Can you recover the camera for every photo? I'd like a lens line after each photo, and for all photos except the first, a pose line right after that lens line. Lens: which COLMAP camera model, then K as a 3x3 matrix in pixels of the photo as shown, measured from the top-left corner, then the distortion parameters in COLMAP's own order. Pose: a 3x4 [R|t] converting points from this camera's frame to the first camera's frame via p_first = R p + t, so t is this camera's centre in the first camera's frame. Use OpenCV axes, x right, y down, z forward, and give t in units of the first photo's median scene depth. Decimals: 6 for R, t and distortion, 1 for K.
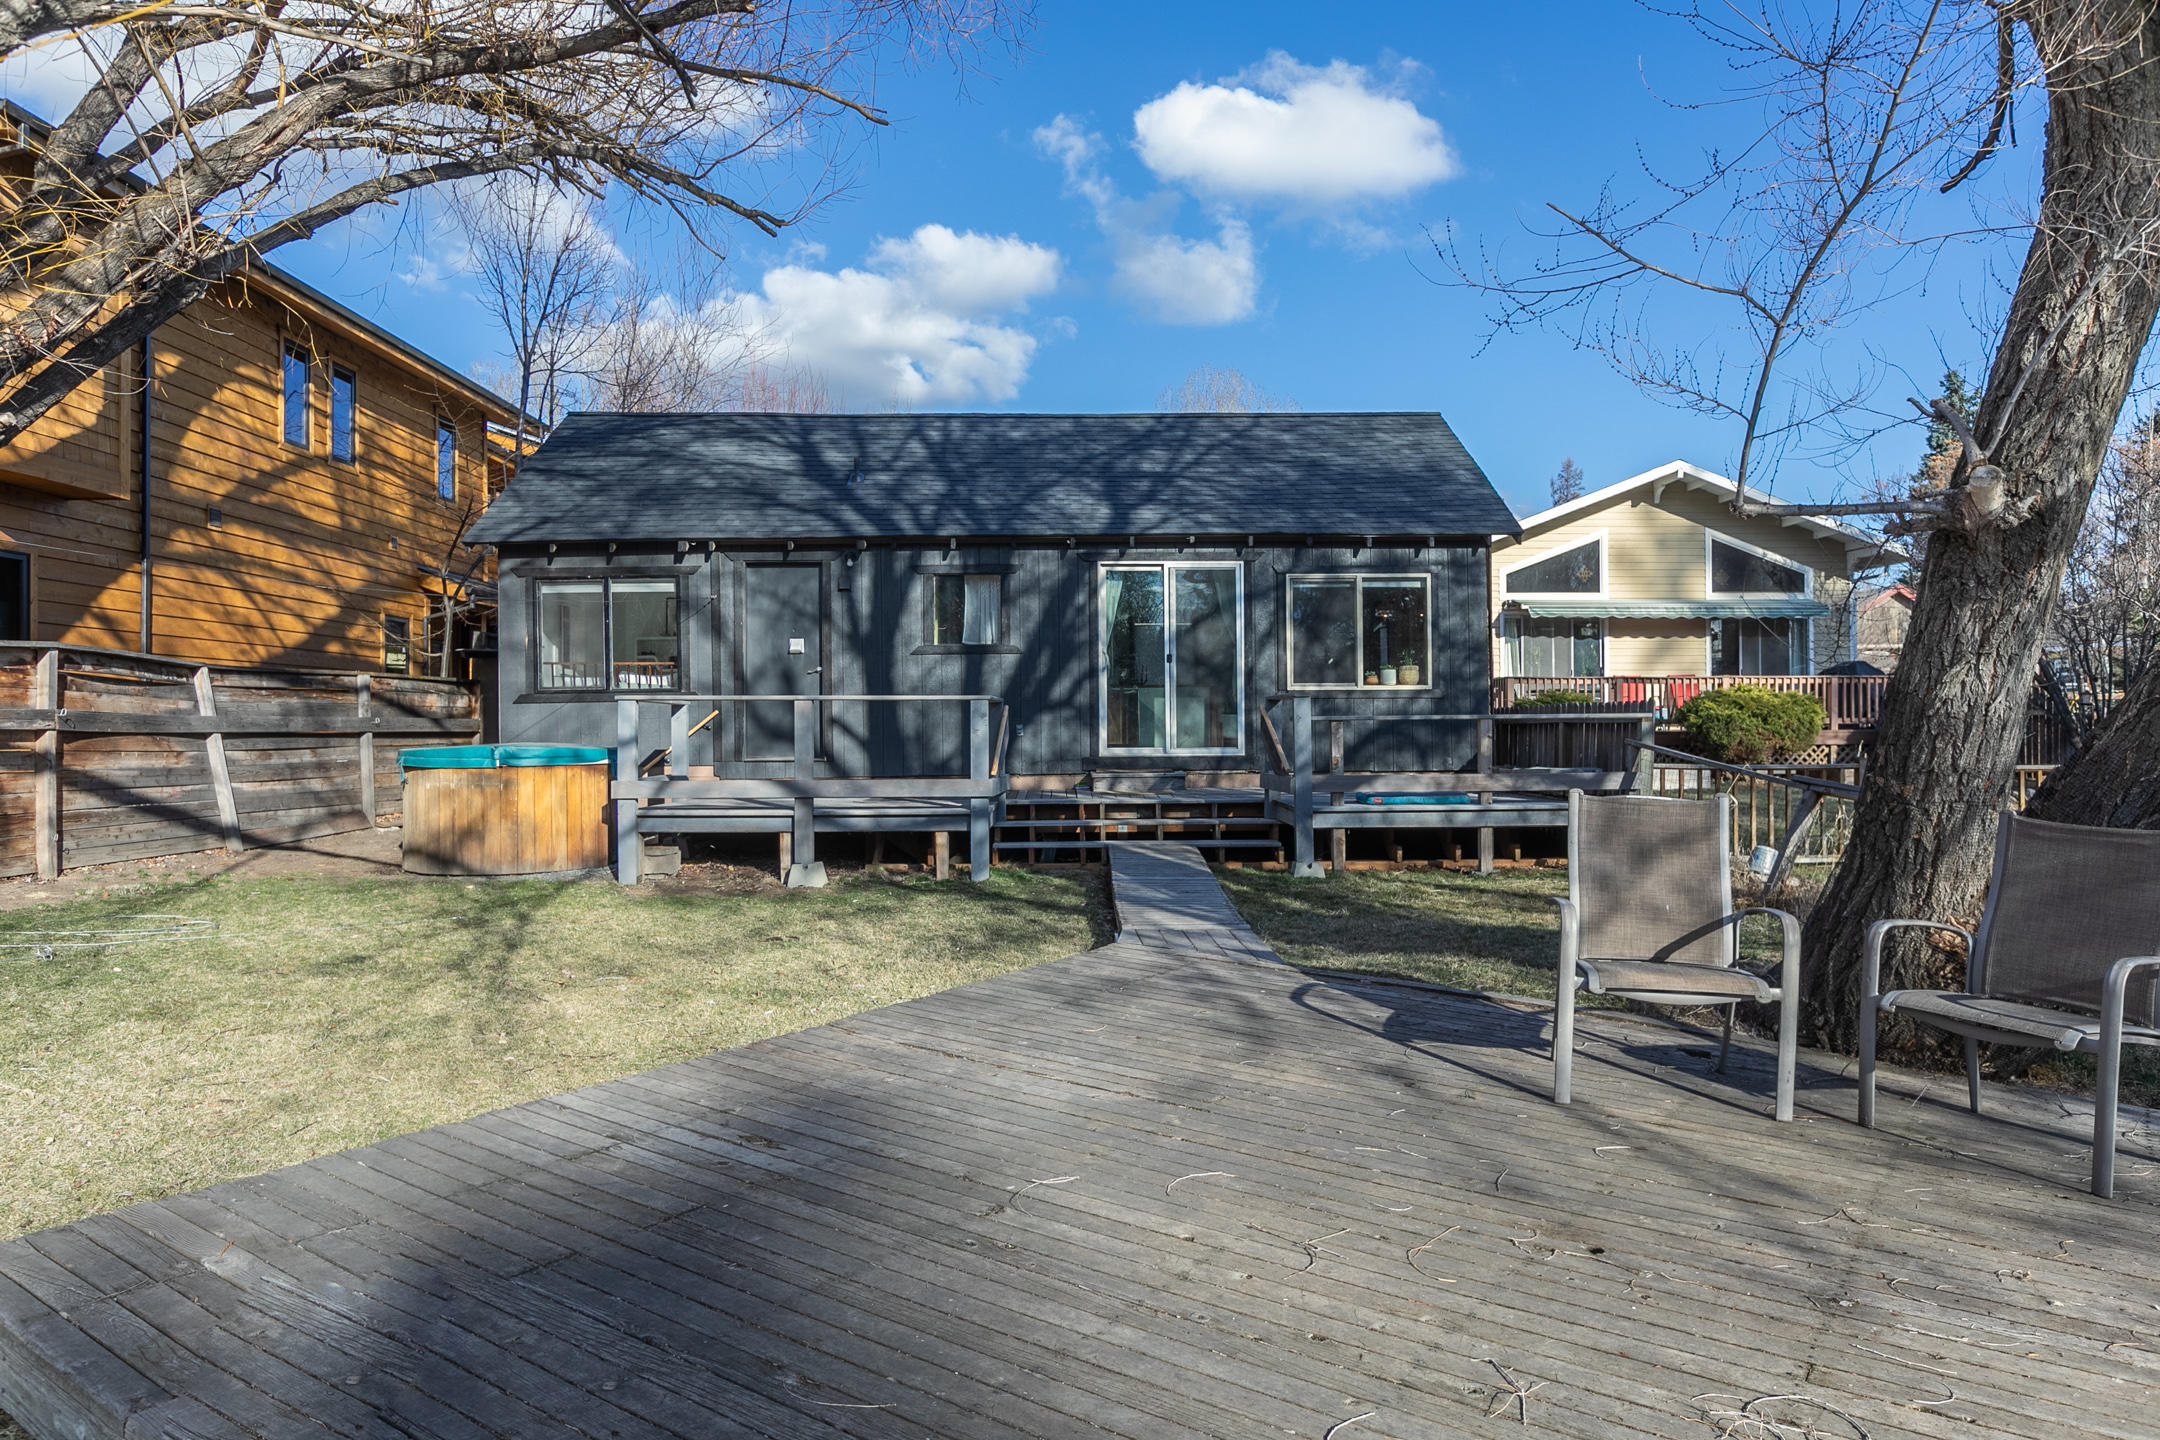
lens RADIAL K [[1376.8, 0, 1067.1], [0, 1376.8, 717.0], [0, 0, 1]] dist [-0.006334, 0.005647]
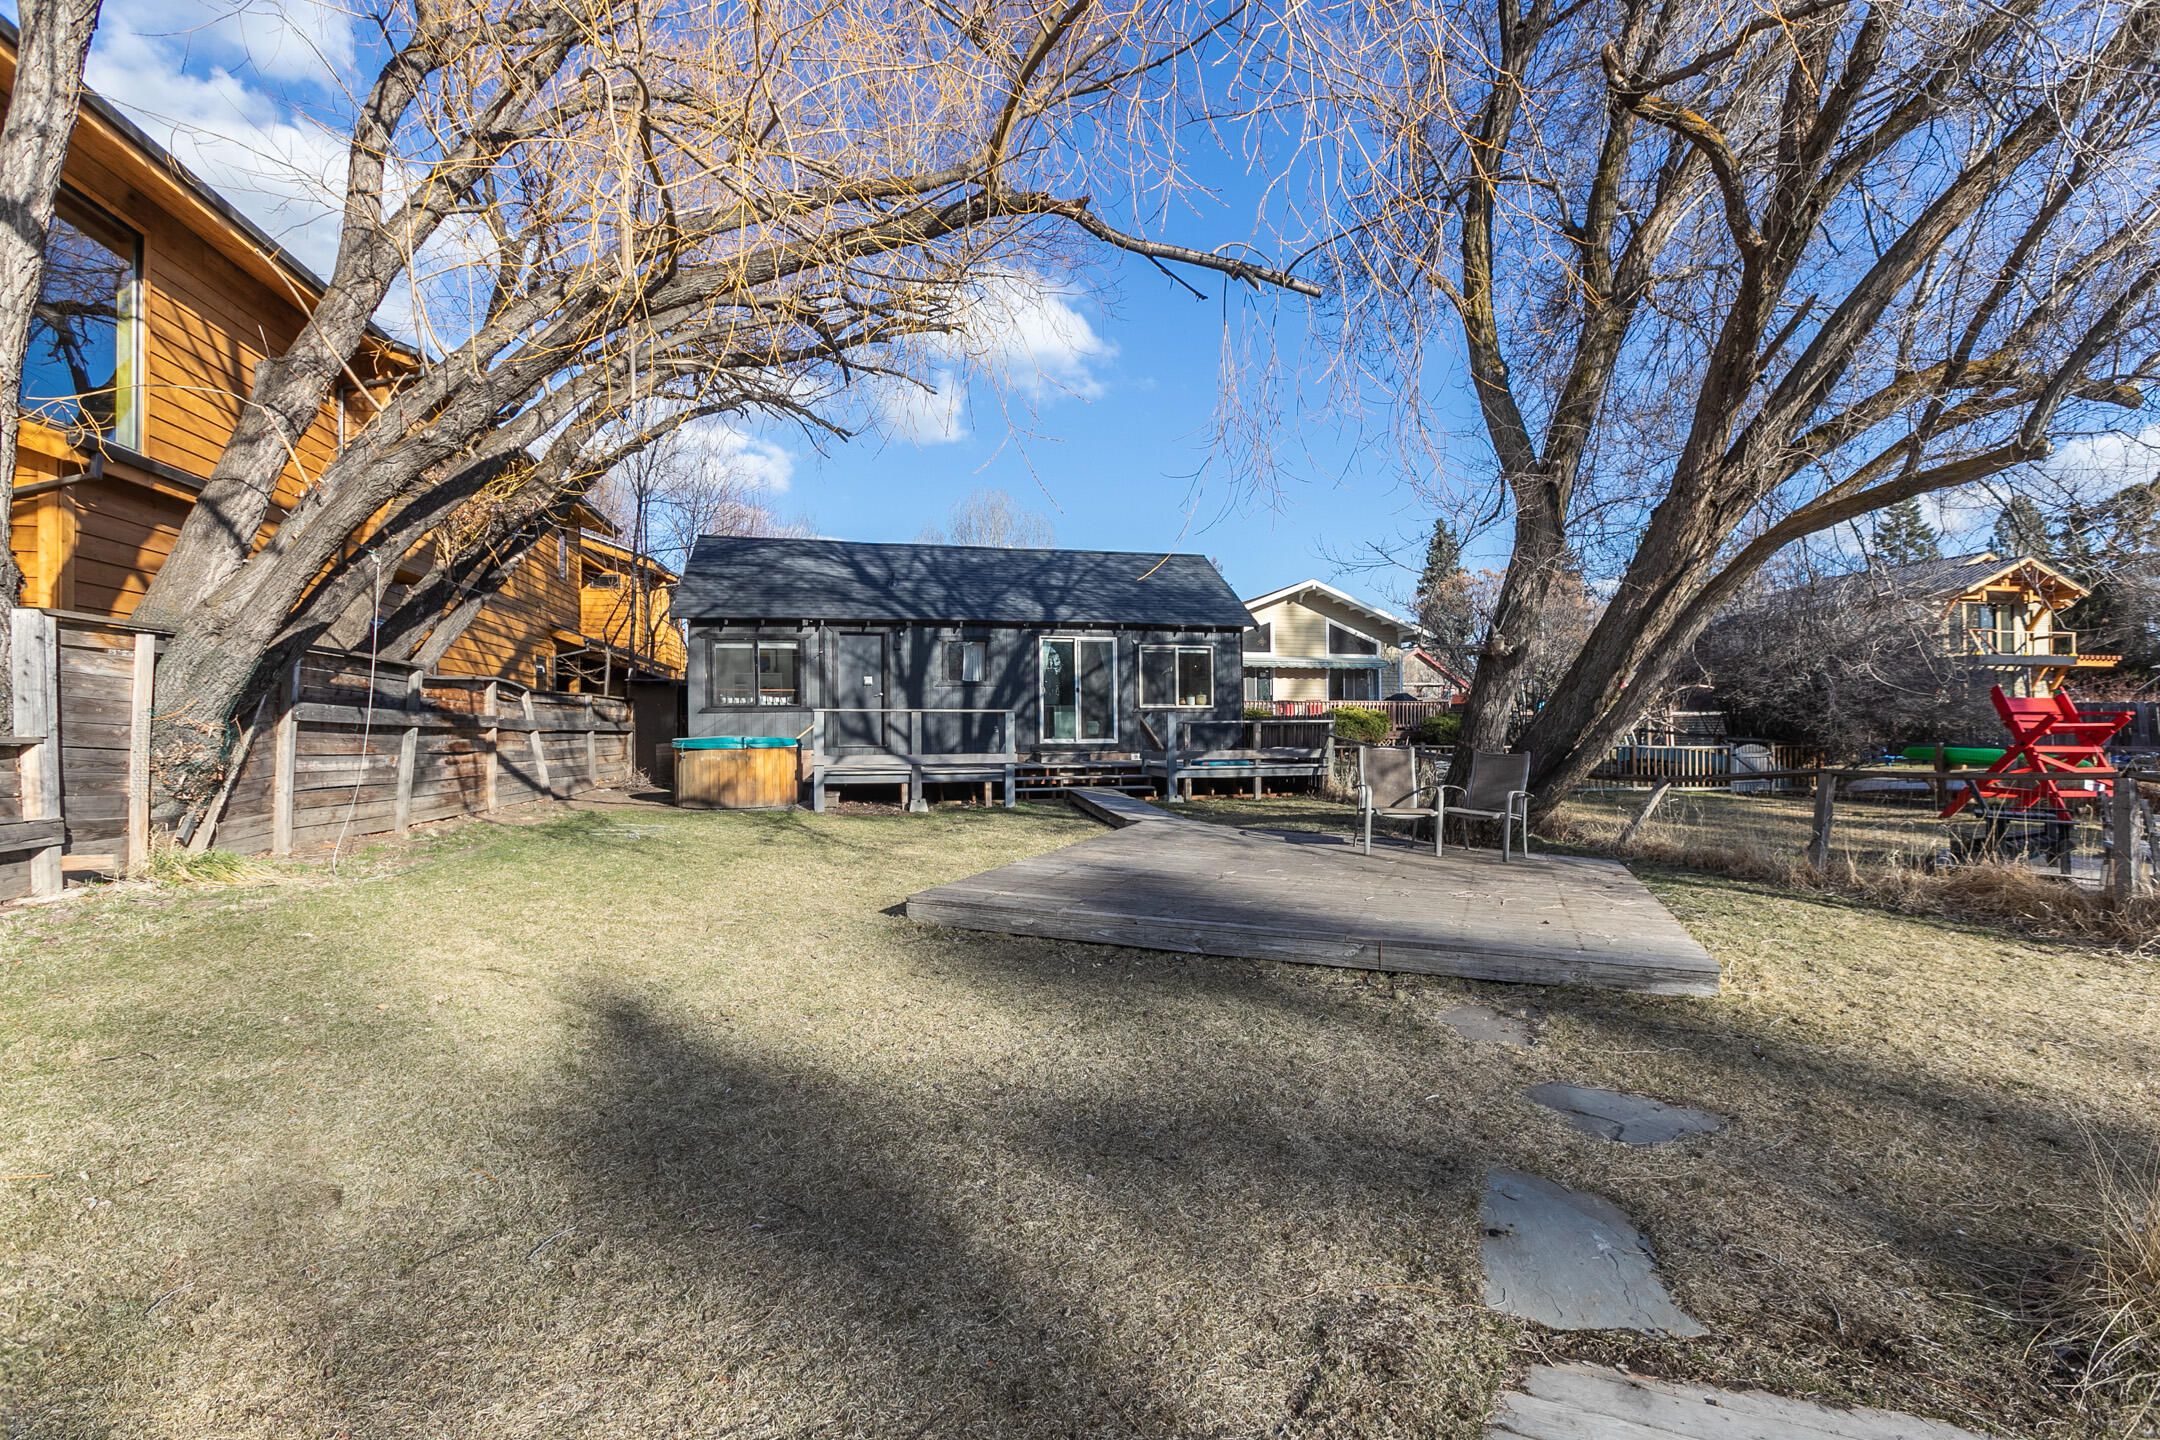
lens RADIAL K [[1009.5, 0, 1058.5], [0, 1009.5, 719.4], [0, 0, 1]] dist [0.002296, 0.002449]
pose [[0.976141, 0.003007, 0.217118, -0.243118], [-0.001405, 0.999971, -0.007528, 0.005960], [-0.217134, 0.007044, 0.976116, -0.305818]]
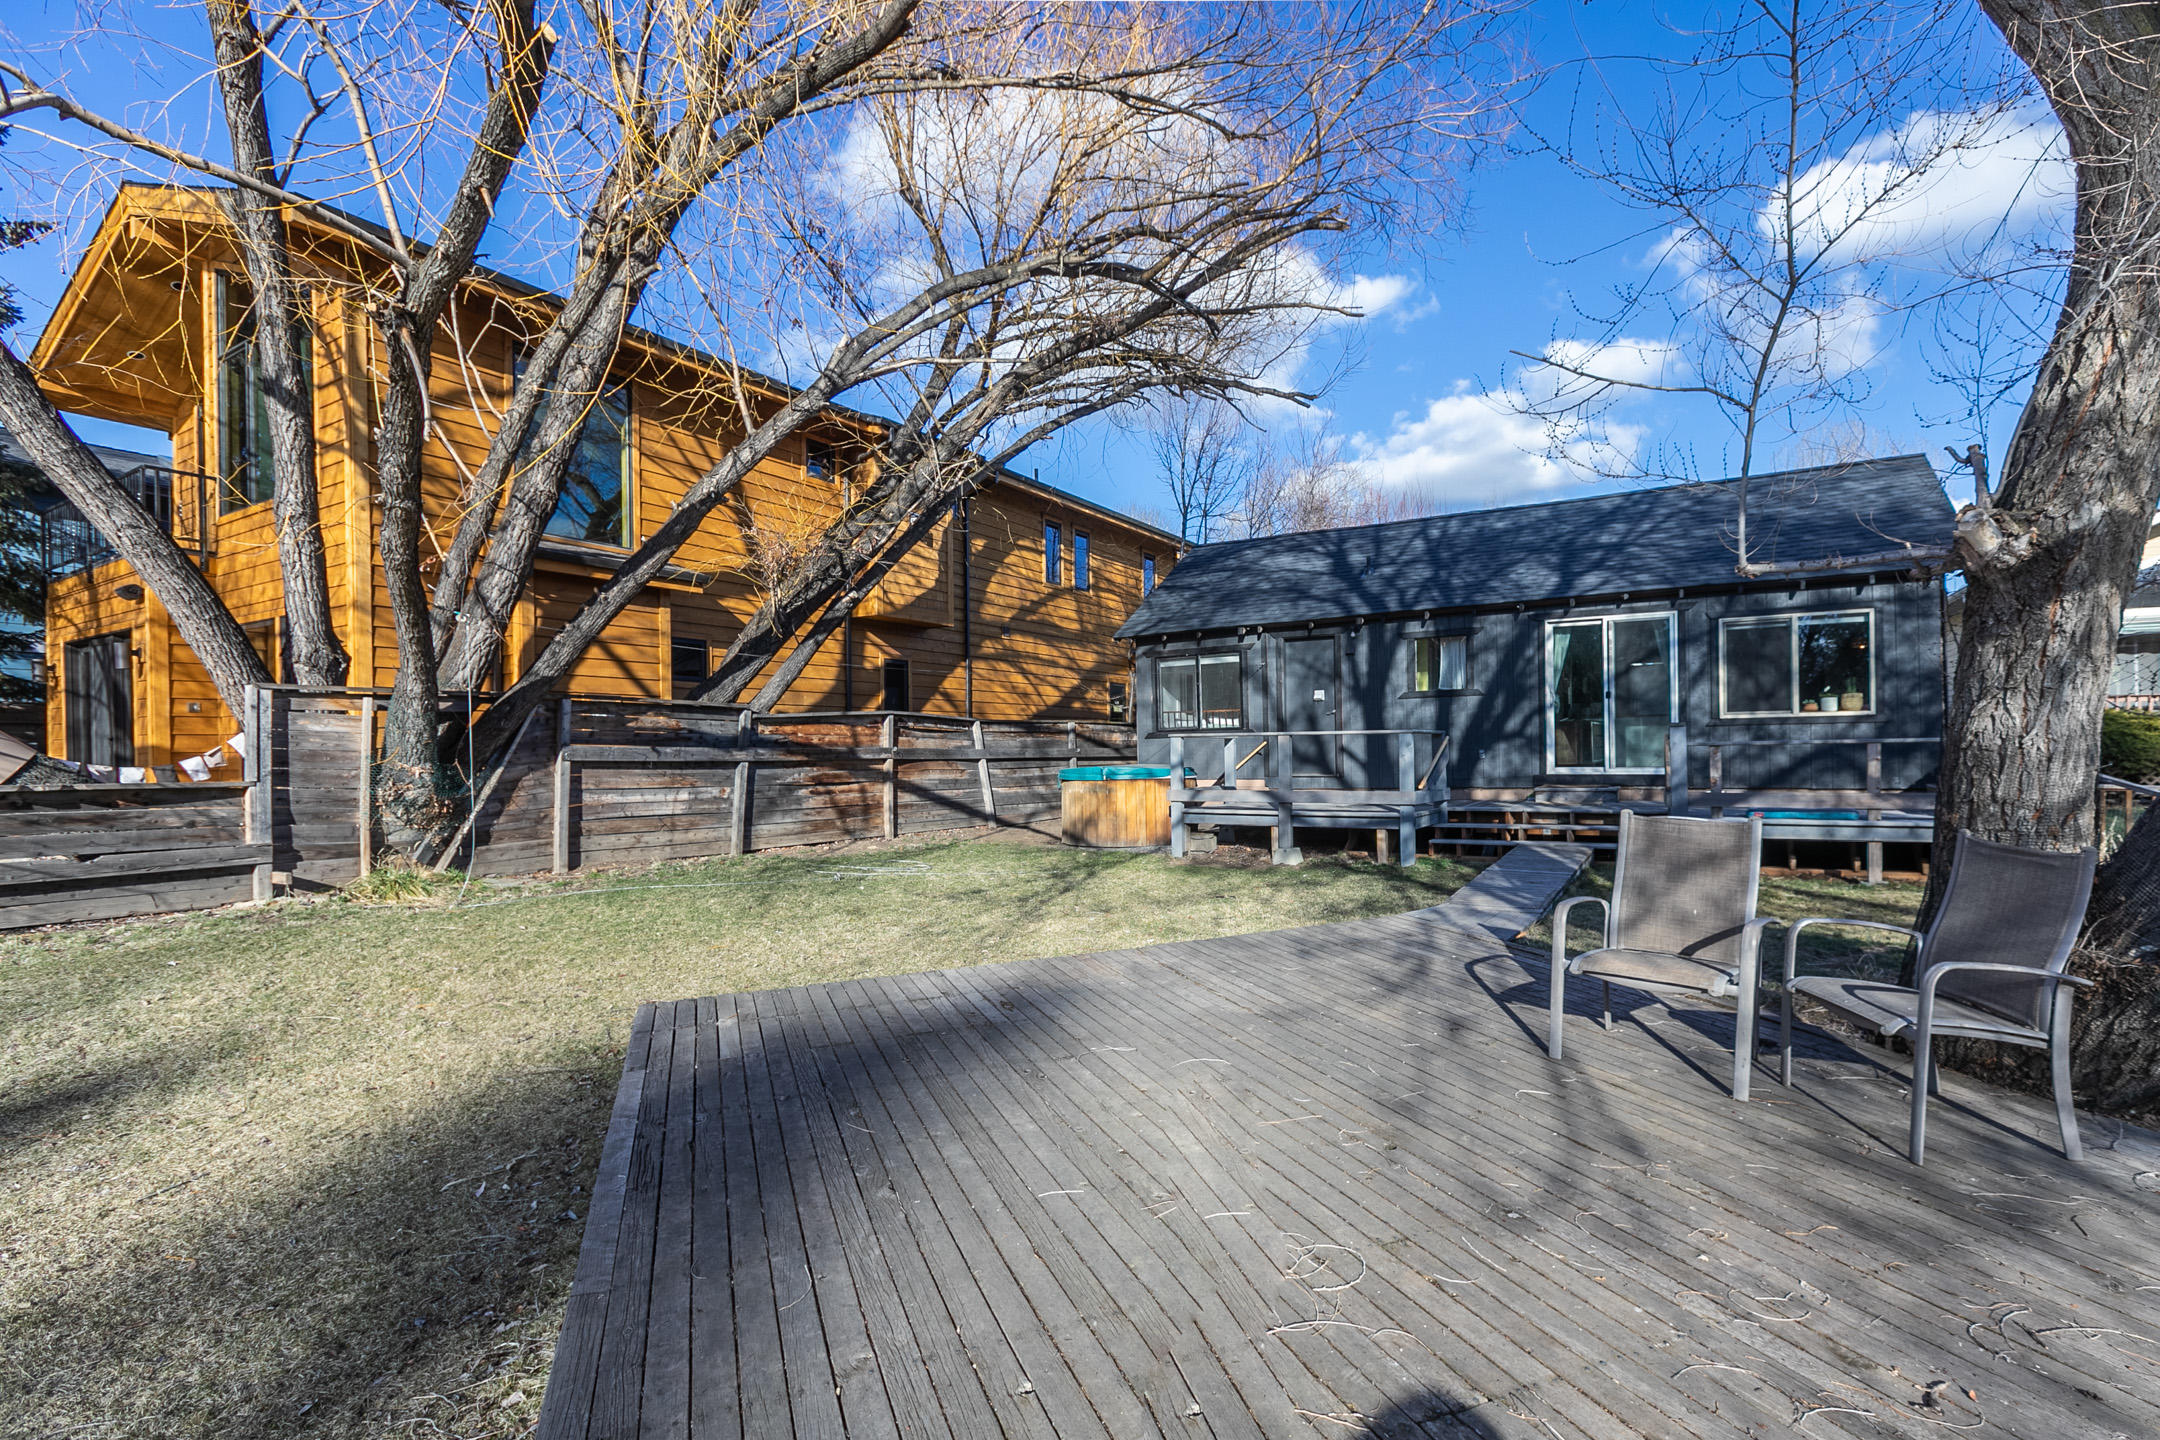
lens RADIAL K [[1009.5, 0, 1113.7], [0, 1009.5, 747.5], [0, 0, 1]] dist [0.002296, 0.002449]
pose [[0.853665, -0.009281, -0.520739, 0.168805], [0.012839, 0.999912, 0.003226, -0.004443], [0.520664, -0.009440, 0.853710, 0.000105]]
